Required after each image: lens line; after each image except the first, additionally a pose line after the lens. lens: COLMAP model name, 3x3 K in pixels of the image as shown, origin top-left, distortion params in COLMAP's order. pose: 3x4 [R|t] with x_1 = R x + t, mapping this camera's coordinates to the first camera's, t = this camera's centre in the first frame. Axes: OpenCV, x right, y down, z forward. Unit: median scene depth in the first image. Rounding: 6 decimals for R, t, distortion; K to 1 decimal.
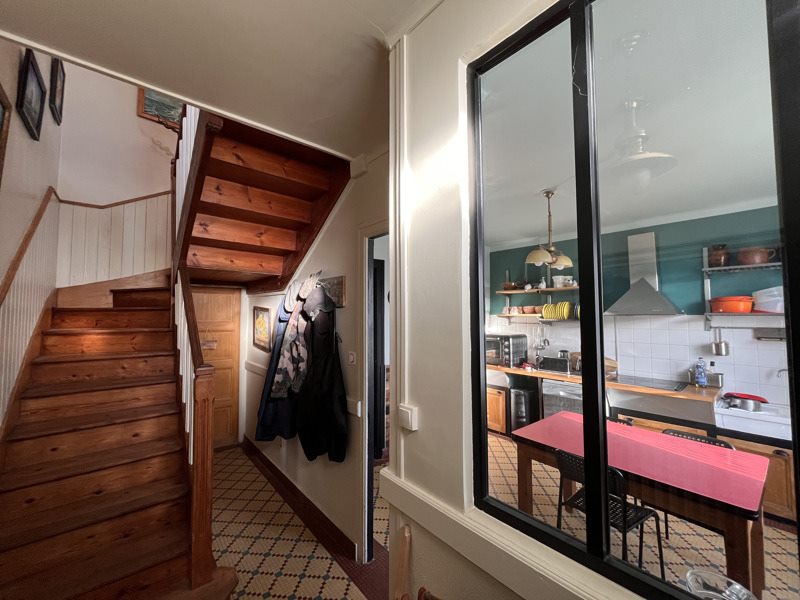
lens RADIAL K [[318.5, 0, 400.0], [0, 318.5, 300.0], [0, 0, 1]] dist [0.001491, -0.003337]
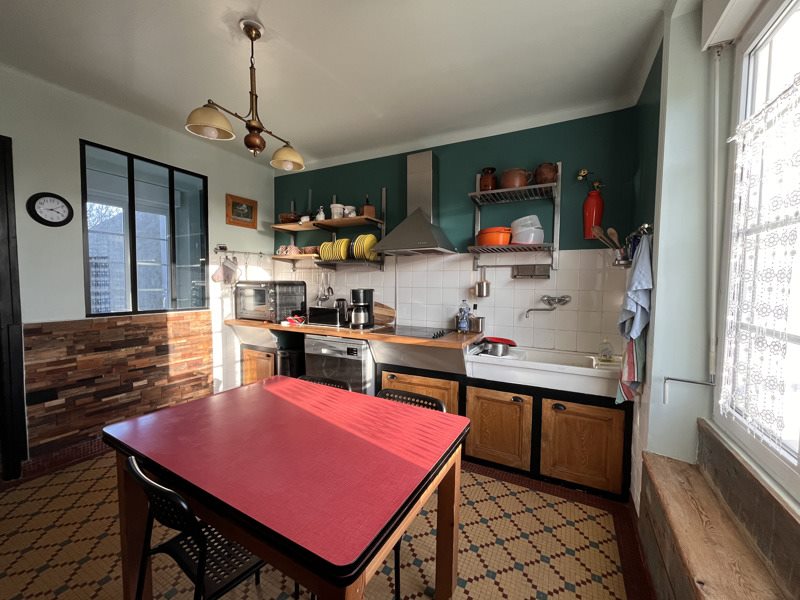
lens RADIAL K [[318.5, 0, 400.0], [0, 318.5, 300.0], [0, 0, 1]] dist [0.001491, -0.003337]
pose [[0.923469, -0.010369, 0.383532, 0.435730], [-0.030096, 0.994597, 0.099353, 0.097103], [-0.382490, -0.103292, 0.918168, 0.258156]]
